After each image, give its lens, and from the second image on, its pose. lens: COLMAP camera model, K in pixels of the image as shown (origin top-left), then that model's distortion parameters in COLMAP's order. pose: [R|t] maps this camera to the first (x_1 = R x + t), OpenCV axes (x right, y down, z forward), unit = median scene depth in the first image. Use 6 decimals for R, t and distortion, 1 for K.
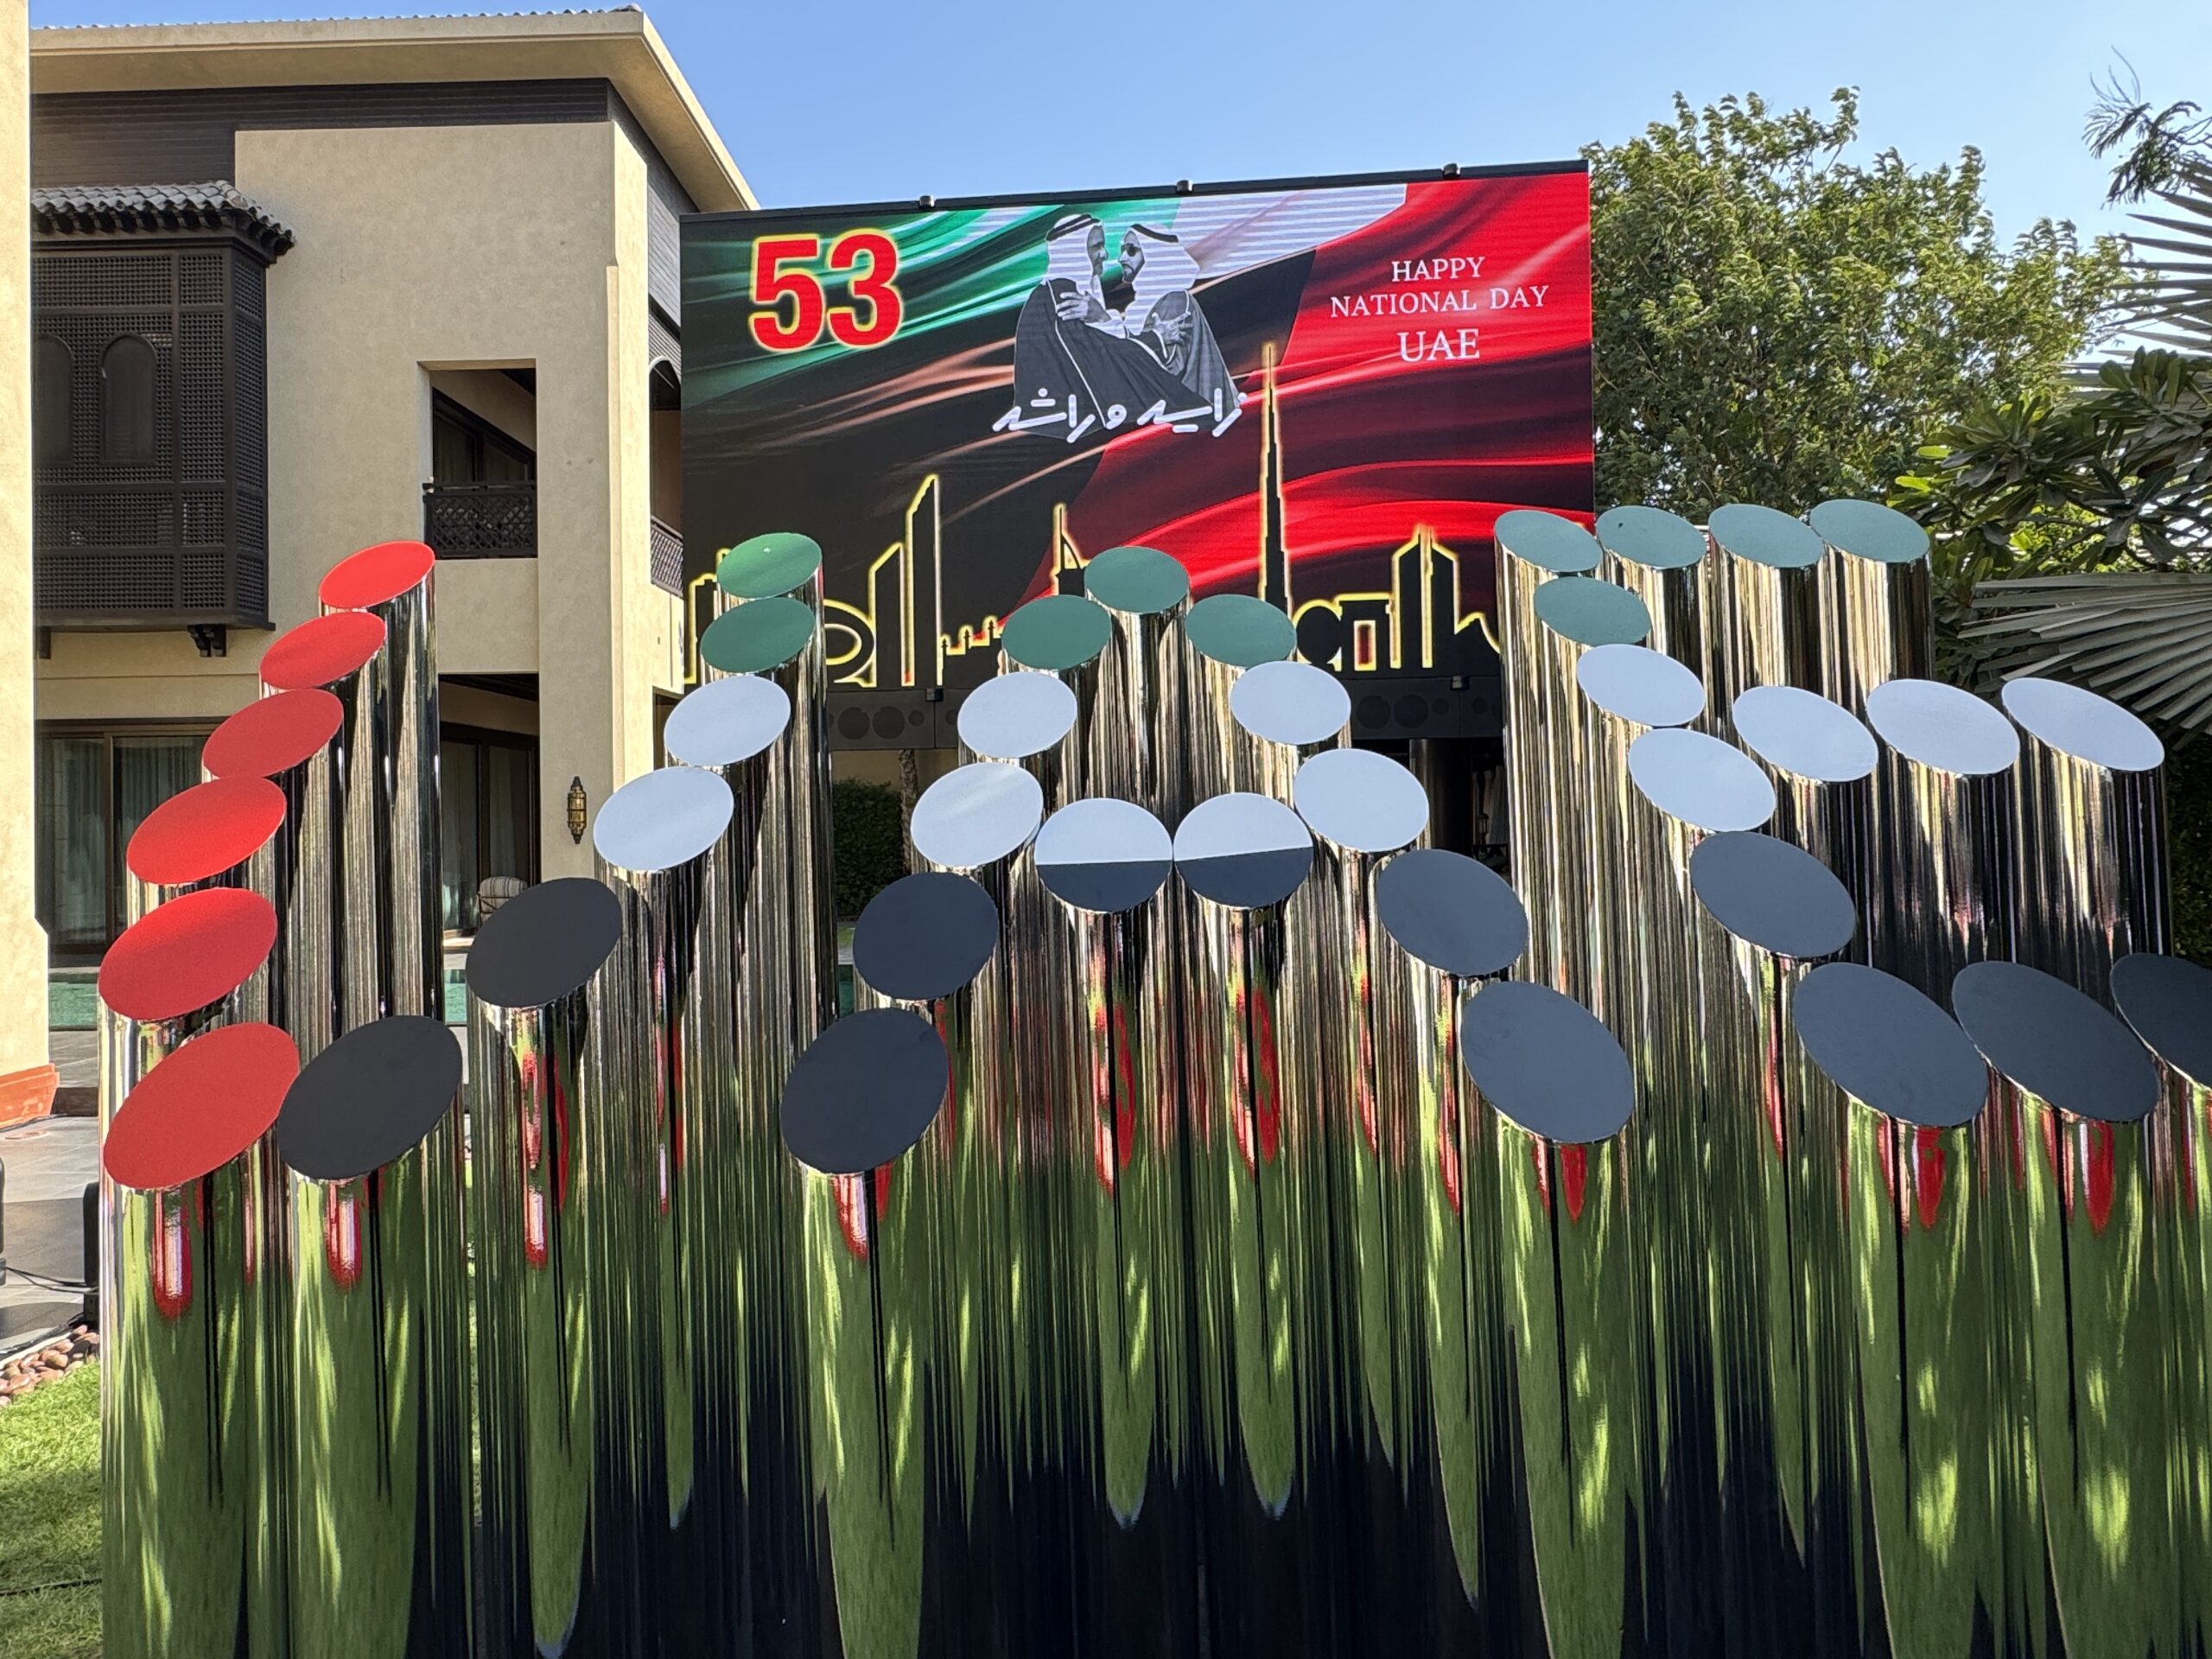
lens RADIAL K [[1343.9, 0, 1106.0], [0, 1343.9, 829.5], [0, 0, 1]] dist [0.001452, 0.000340]
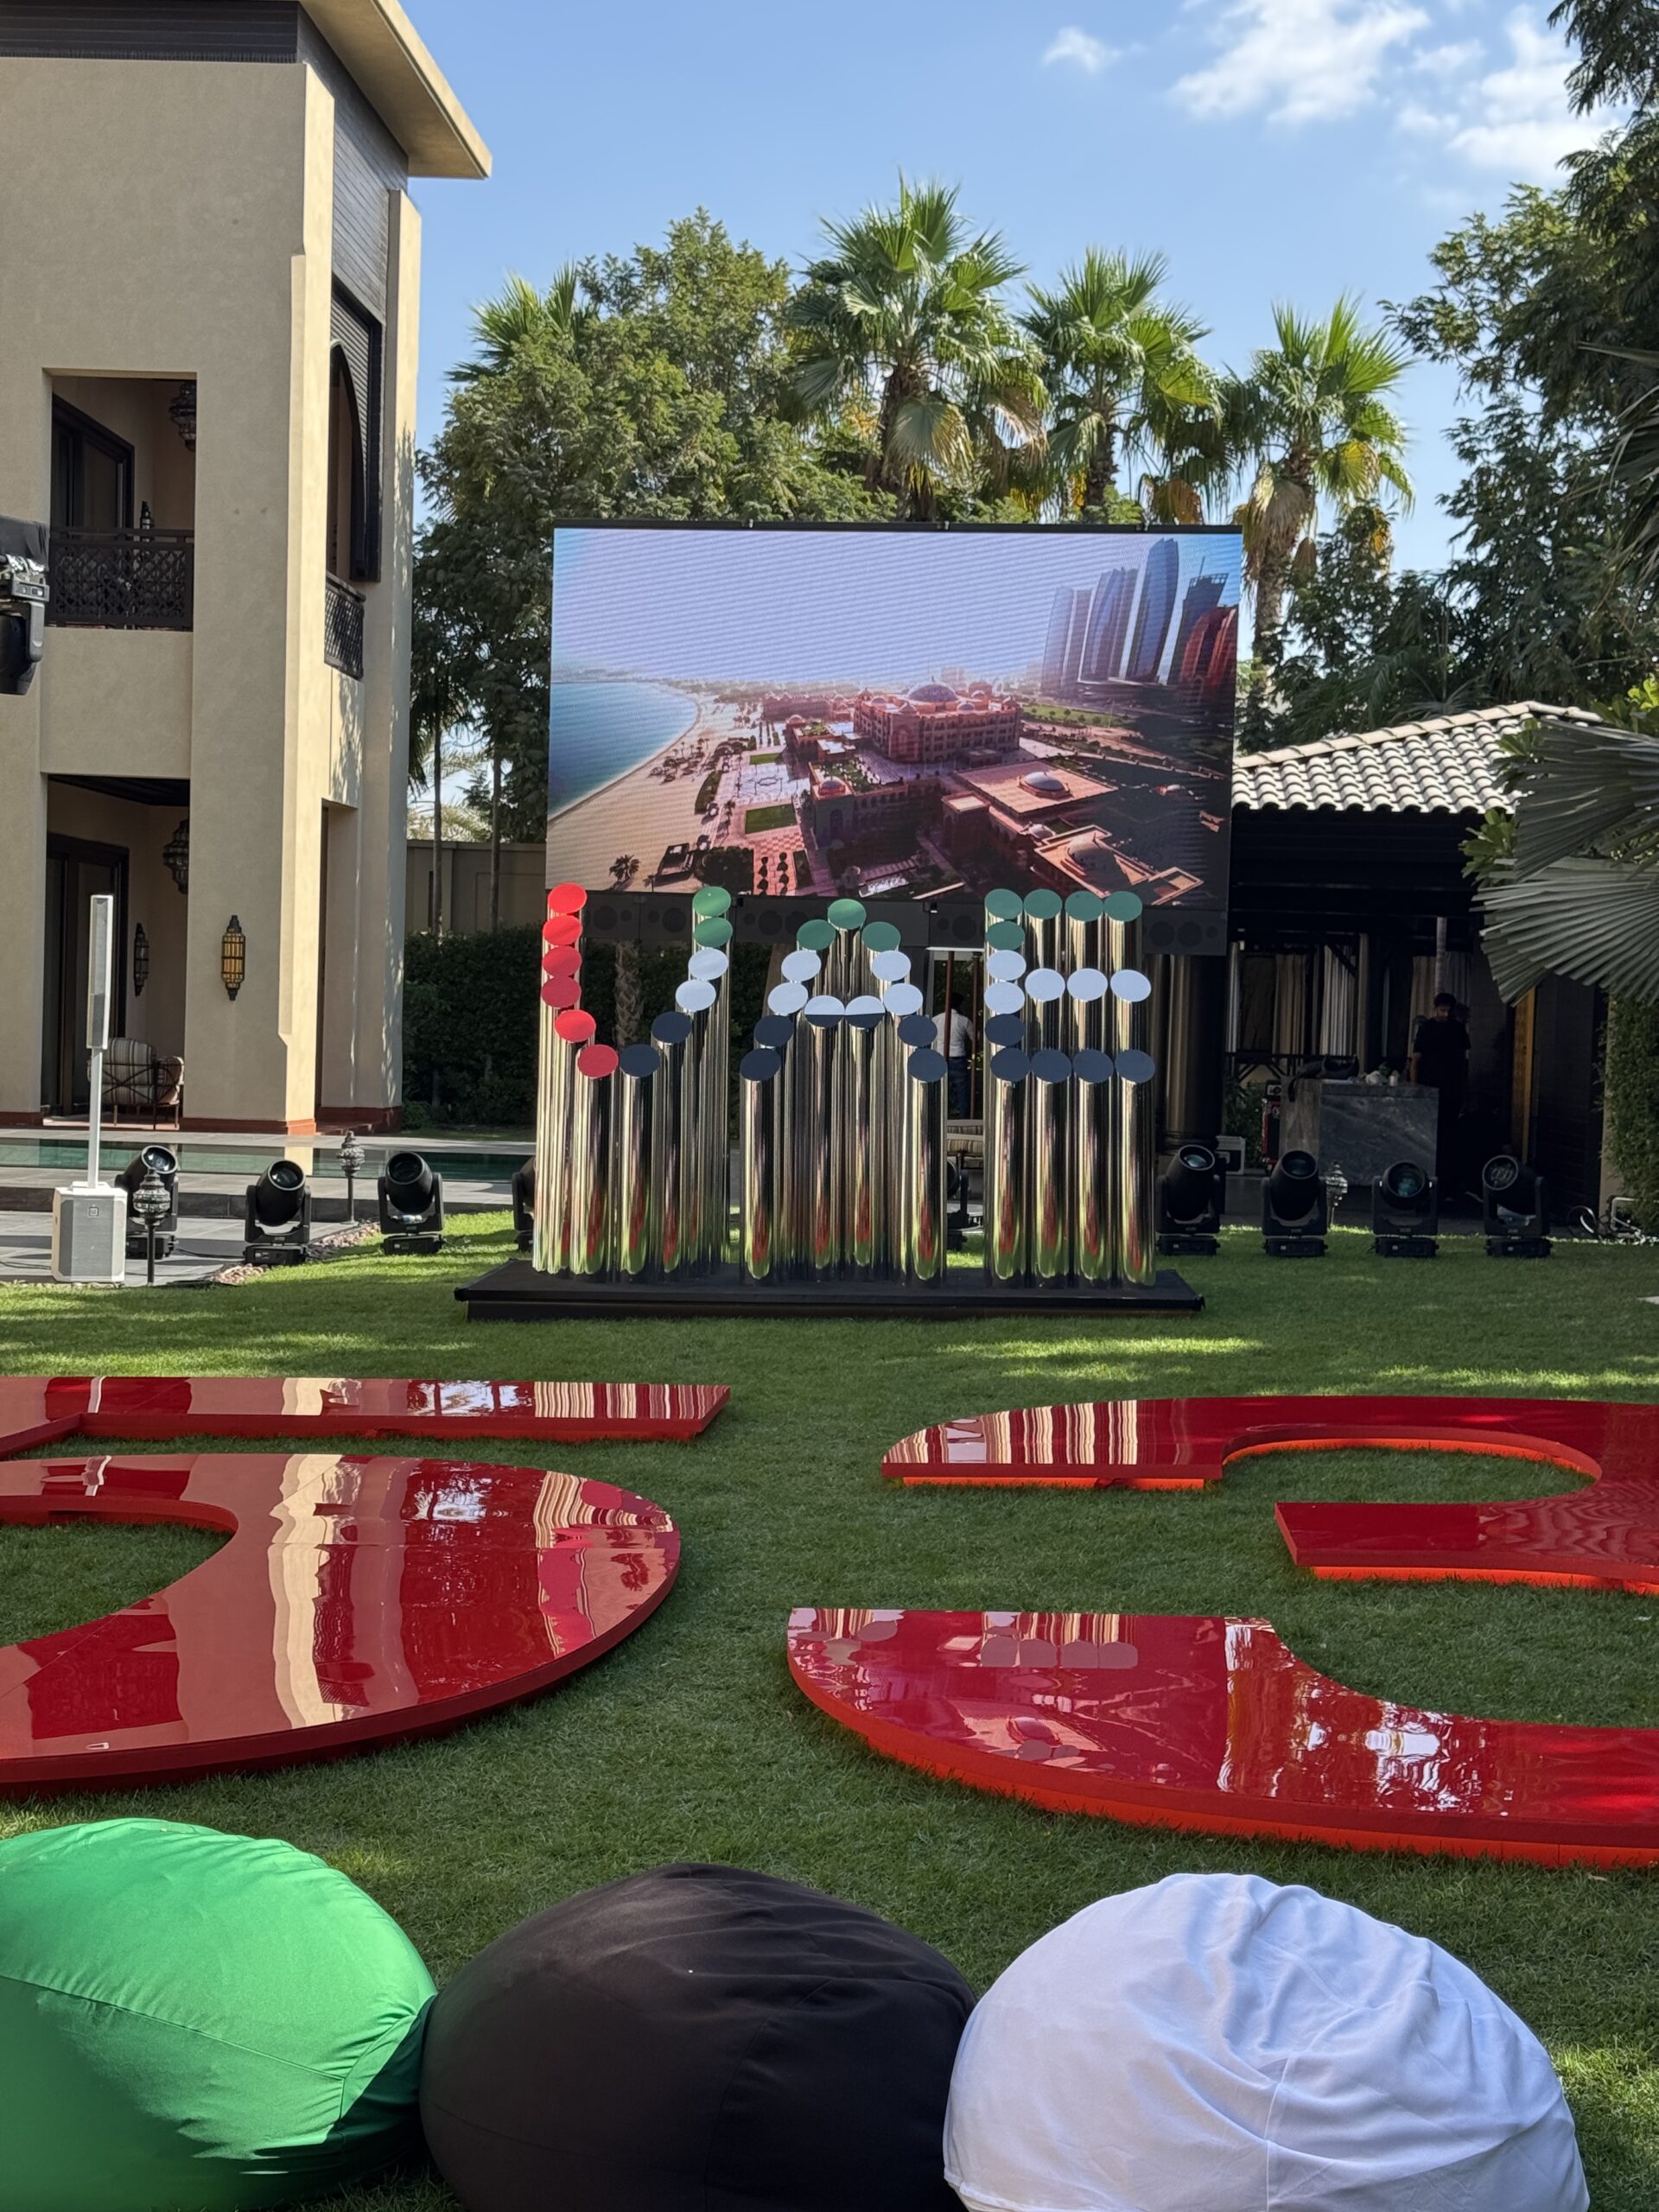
lens RADIAL K [[3084.5, 0, 829.5], [0, 3084.5, 1106.0], [0, 0, 1]] dist [0.020795, 0.037361]
pose [[0.997735, 0.050148, -0.044830, 0.043941], [-0.048854, 0.998370, 0.029509, 0.002915], [0.046236, -0.027252, 0.998559, -0.802348]]
